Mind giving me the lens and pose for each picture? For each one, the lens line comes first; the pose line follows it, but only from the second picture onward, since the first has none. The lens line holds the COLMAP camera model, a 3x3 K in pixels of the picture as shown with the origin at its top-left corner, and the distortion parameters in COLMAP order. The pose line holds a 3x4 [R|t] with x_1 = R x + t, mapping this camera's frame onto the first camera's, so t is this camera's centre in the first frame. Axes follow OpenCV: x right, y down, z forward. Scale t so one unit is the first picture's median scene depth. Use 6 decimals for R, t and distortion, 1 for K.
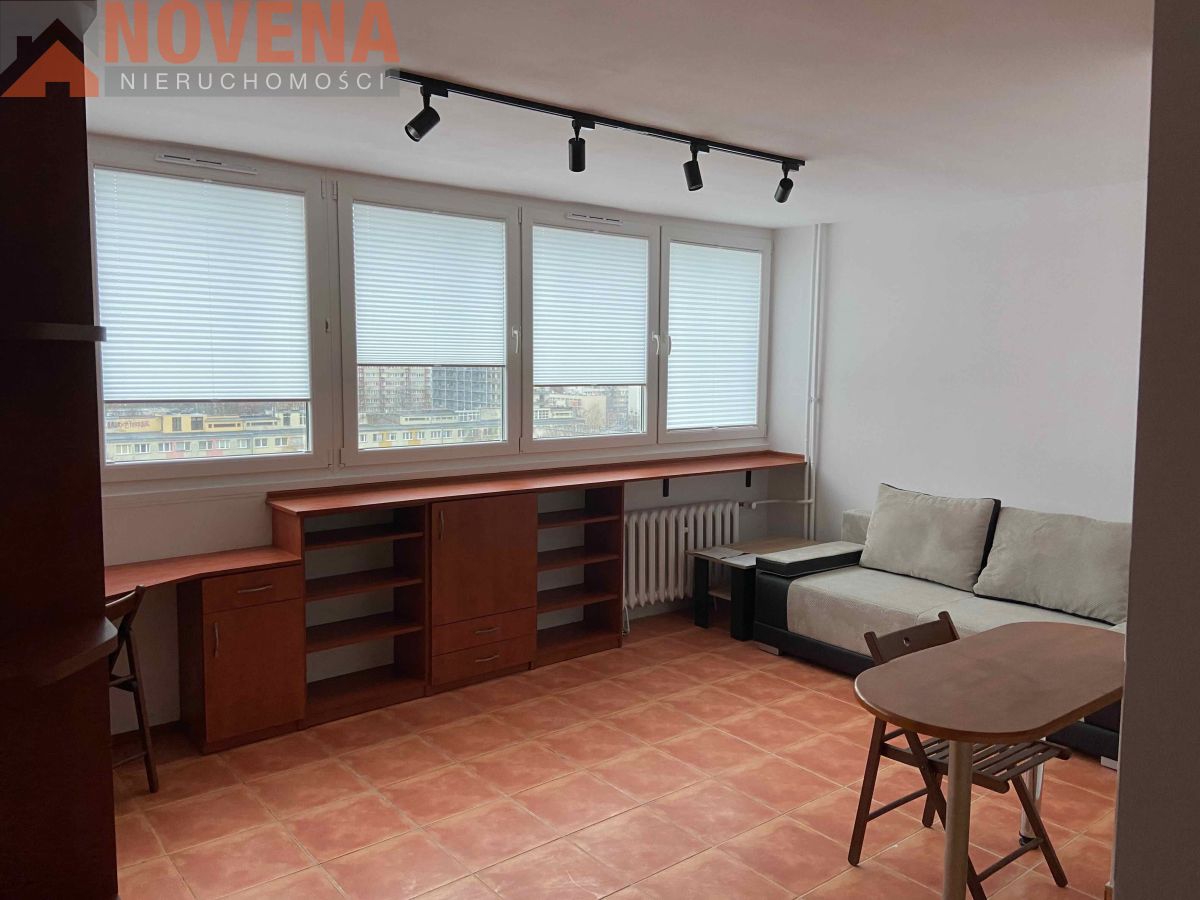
lens RADIAL K [[914.1, 0, 613.6], [0, 914.1, 459.2], [0, 0, 1]] dist [0.148992, -0.189352]
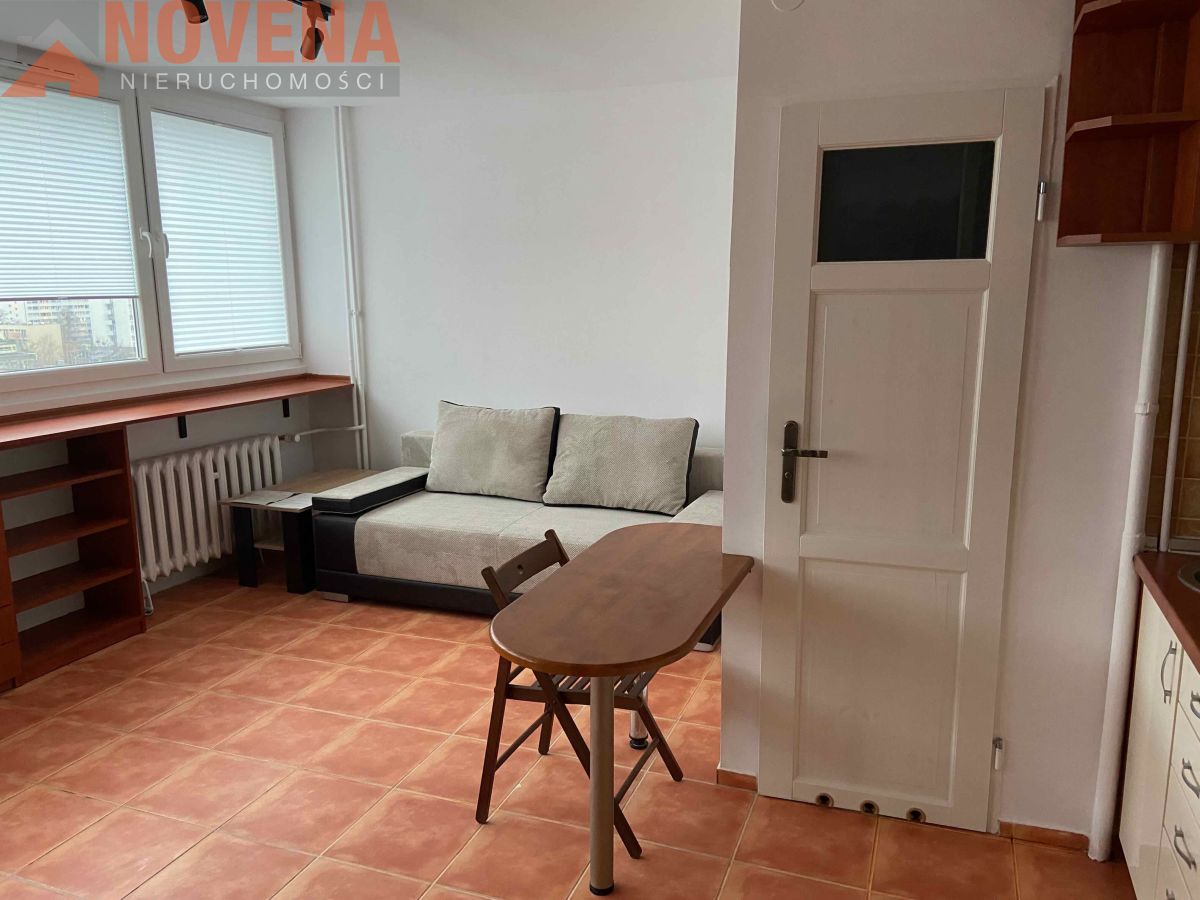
lens RADIAL K [[914.1, 0, 613.6], [0, 914.1, 459.2], [0, 0, 1]] dist [0.148992, -0.189352]
pose [[0.867353, -0.111021, 0.485152, -0.018688], [0.069751, 0.992297, 0.102375, 0.001828], [-0.492781, -0.054956, 0.868416, 0.110079]]
